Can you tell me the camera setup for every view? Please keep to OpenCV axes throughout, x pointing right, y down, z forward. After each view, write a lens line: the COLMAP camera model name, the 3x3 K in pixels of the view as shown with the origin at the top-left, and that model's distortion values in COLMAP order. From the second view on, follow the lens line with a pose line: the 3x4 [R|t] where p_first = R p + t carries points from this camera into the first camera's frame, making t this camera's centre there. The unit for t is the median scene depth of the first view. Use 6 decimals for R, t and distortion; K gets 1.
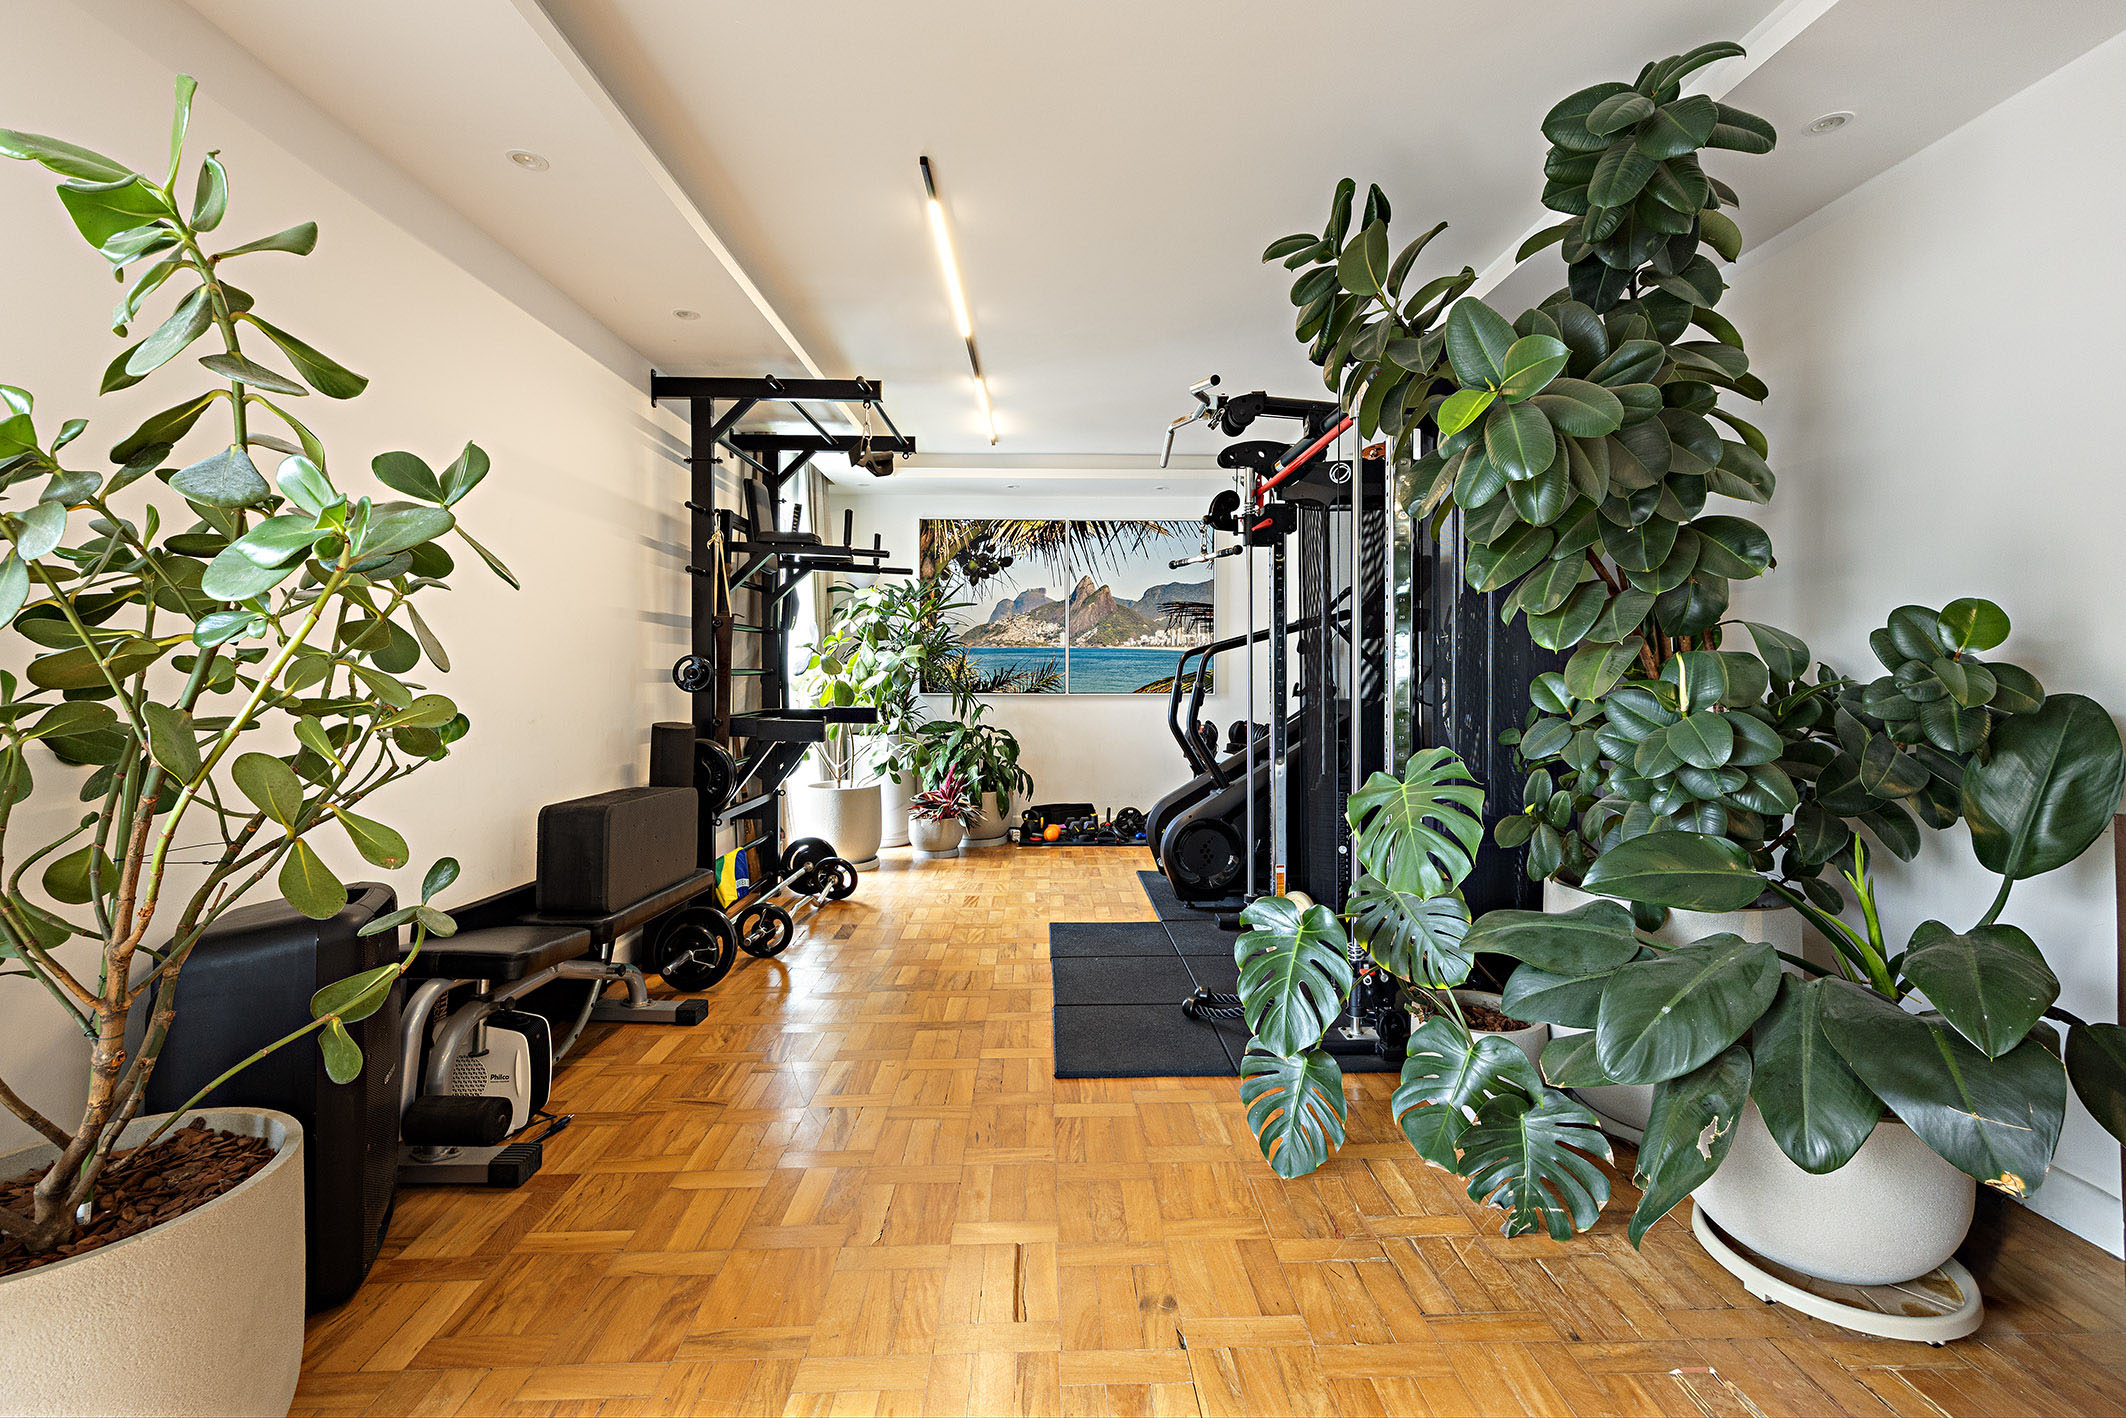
lens RADIAL K [[875.6, 0, 1063.0], [0, 875.6, 709.0], [0, 0, 1]] dist [0.020287, 0.000112]
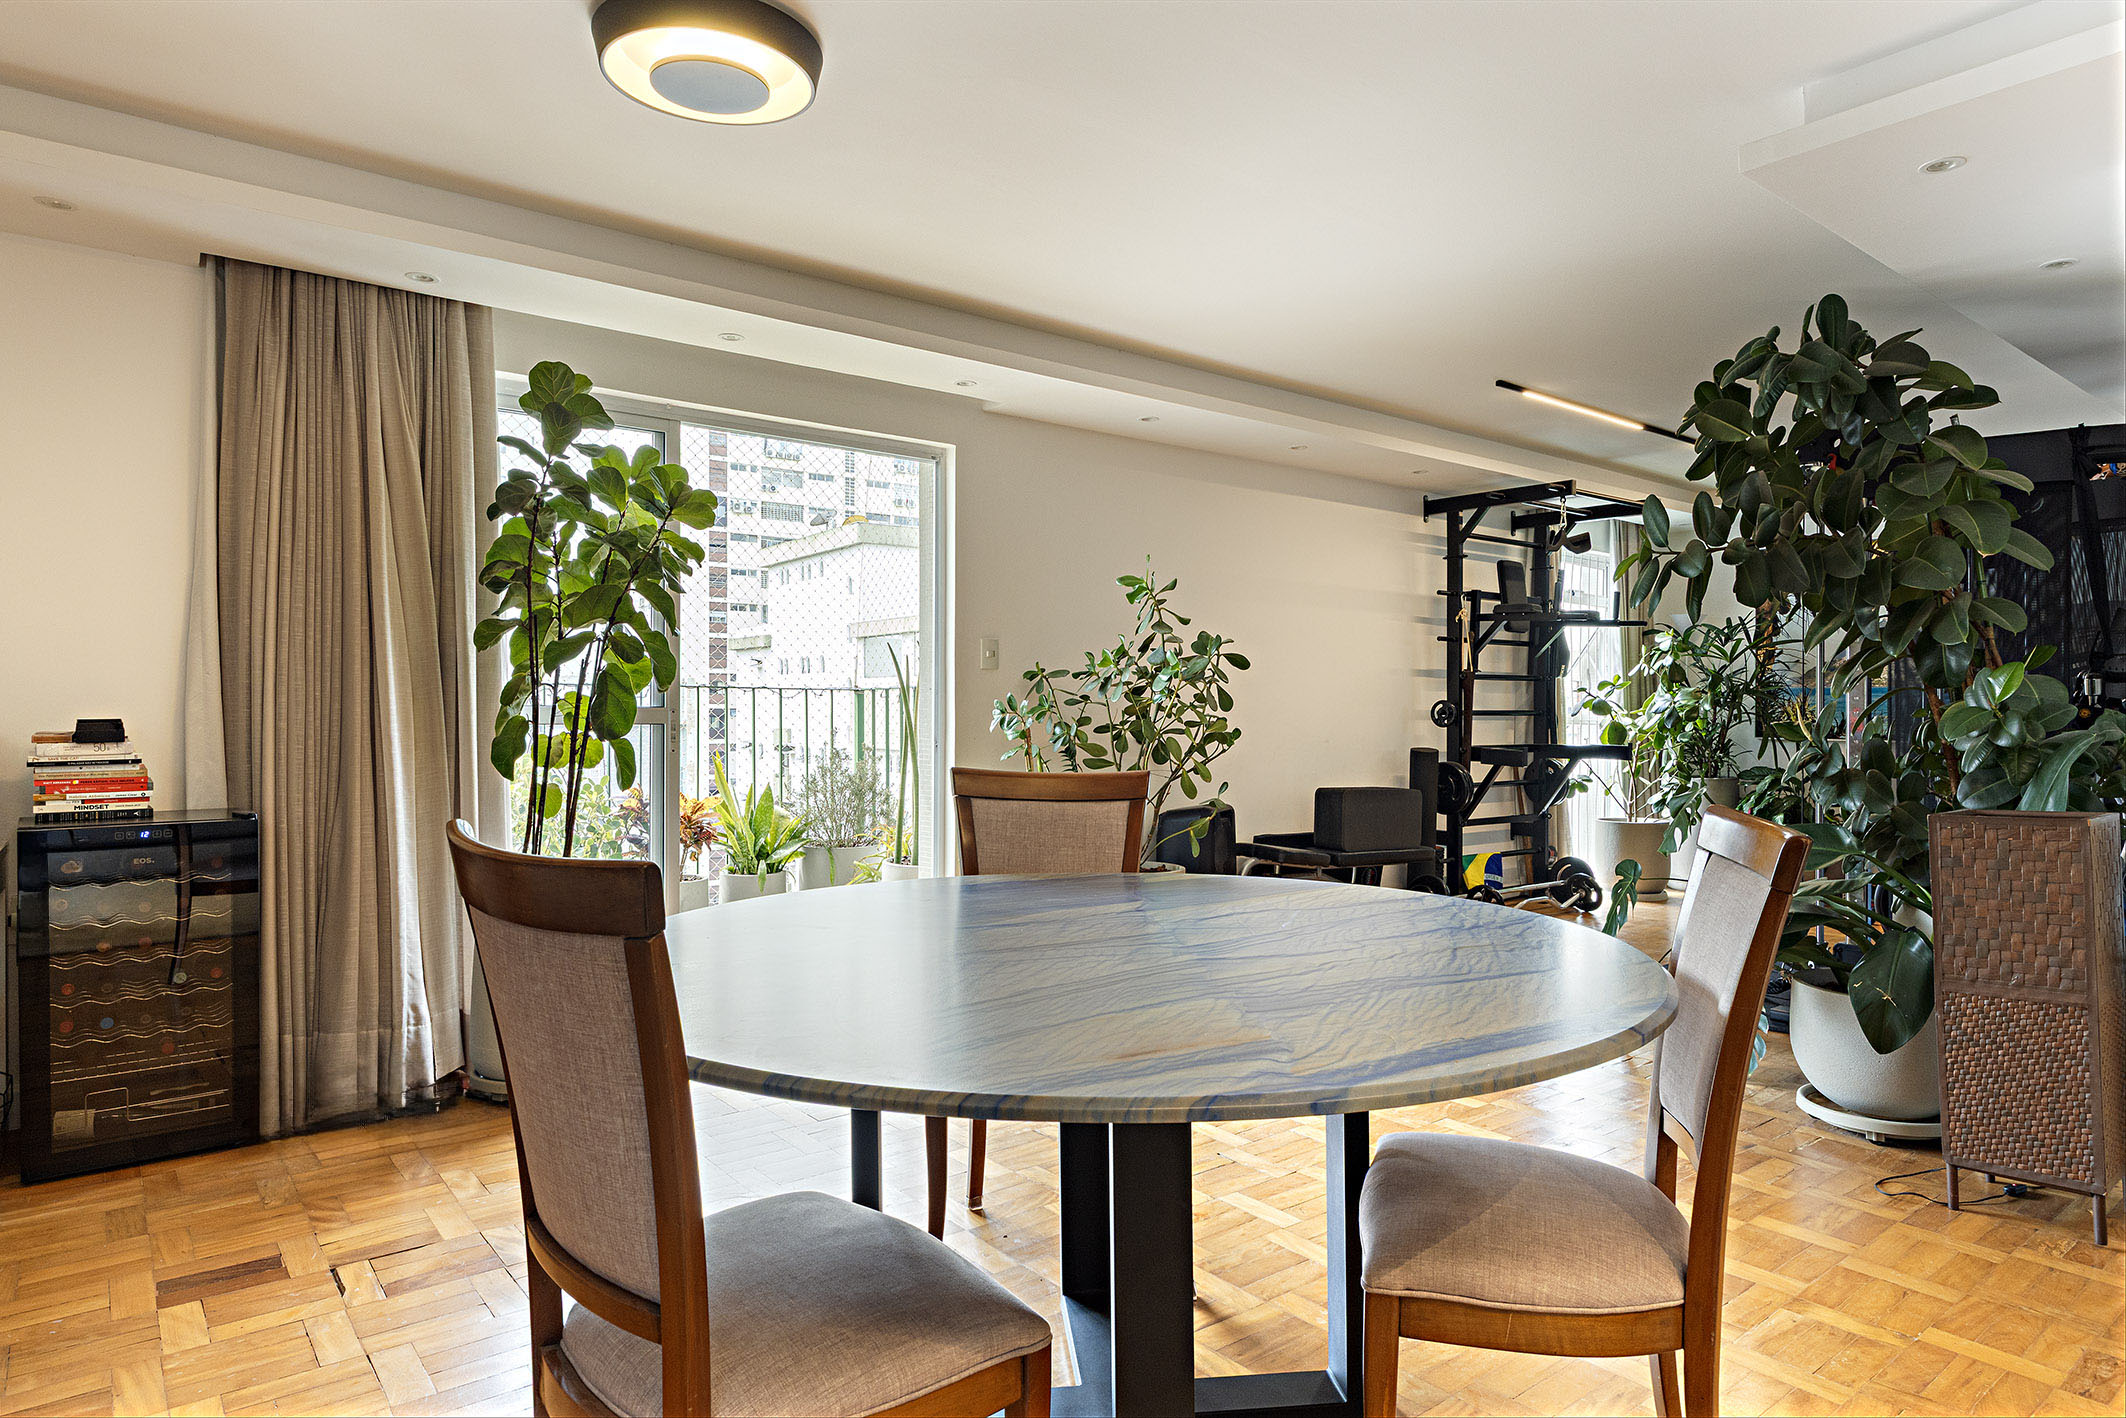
lens RADIAL K [[1205.6, 0, 1062.6], [0, 1205.6, 730.6], [0, 0, 1]] dist [0.002360, 0.000216]
pose [[0.597123, 0.000223, -0.802149, 0.730811], [-0.030178, 0.999298, -0.022187, 0.046454], [0.801581, 0.037456, 0.596711, -0.591118]]
